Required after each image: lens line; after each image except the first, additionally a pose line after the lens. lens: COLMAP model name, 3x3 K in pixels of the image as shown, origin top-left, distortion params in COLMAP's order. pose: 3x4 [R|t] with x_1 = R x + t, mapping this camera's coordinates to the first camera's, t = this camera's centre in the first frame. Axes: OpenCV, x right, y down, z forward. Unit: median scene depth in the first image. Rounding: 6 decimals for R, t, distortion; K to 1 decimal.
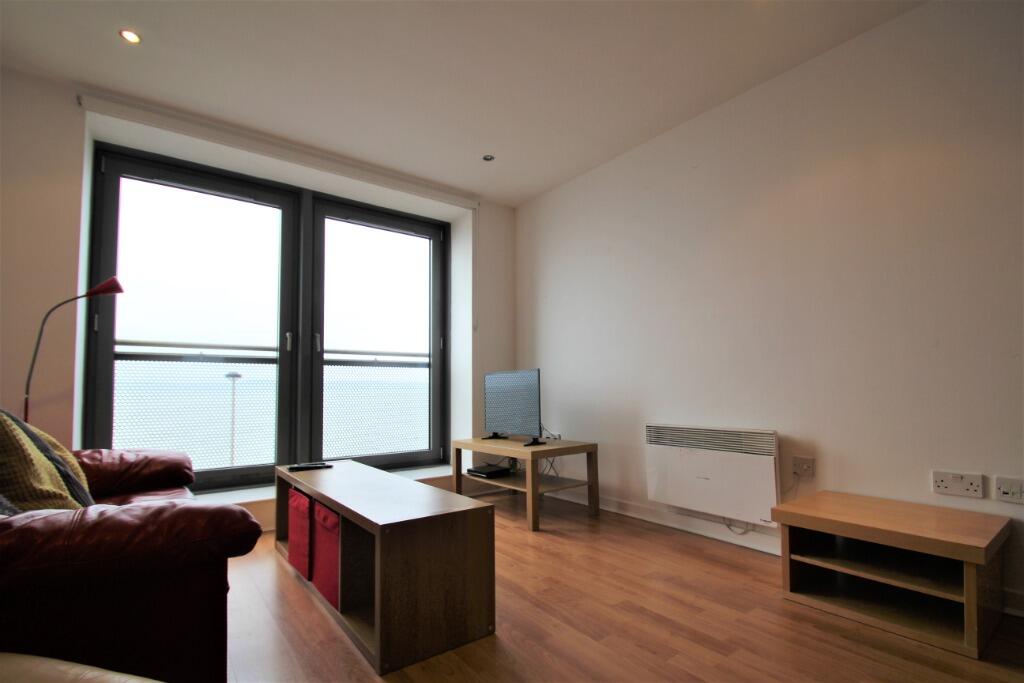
lens RADIAL K [[473.9, 0, 516.5], [0, 473.9, 373.6], [0, 0, 1]] dist [0.003811, -0.010174]
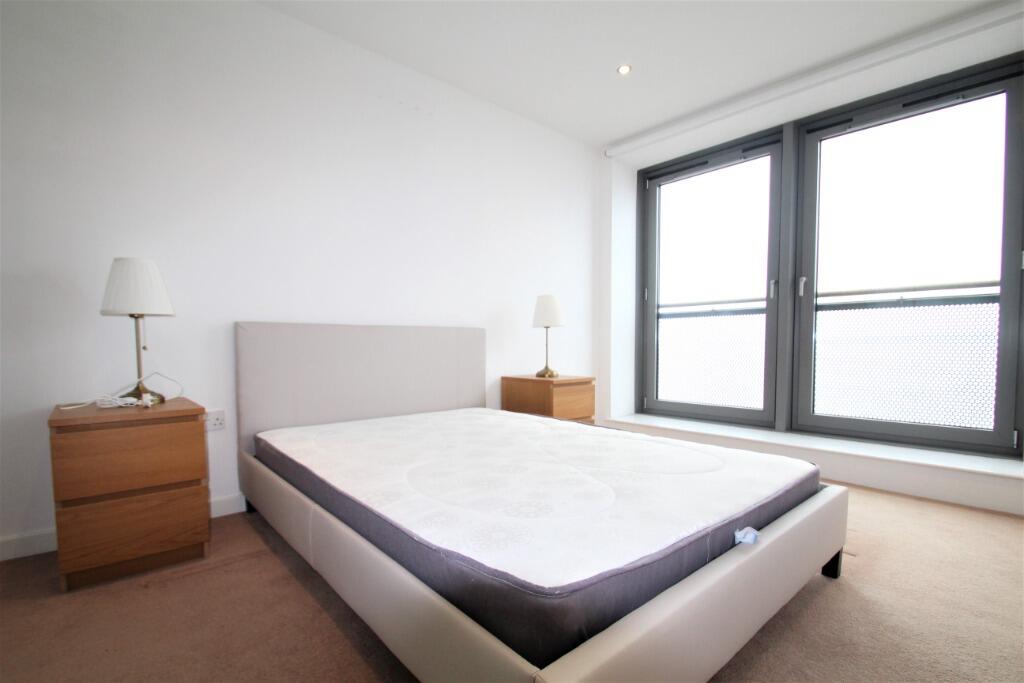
lens RADIAL K [[473.9, 0, 516.5], [0, 473.9, 373.6], [0, 0, 1]] dist [0.003811, -0.010174]
pose [[0.091492, 0.070721, -0.993291, 0.446817], [0.043097, 0.996259, 0.074902, 0.008584], [0.994873, -0.049661, 0.088101, 0.348317]]
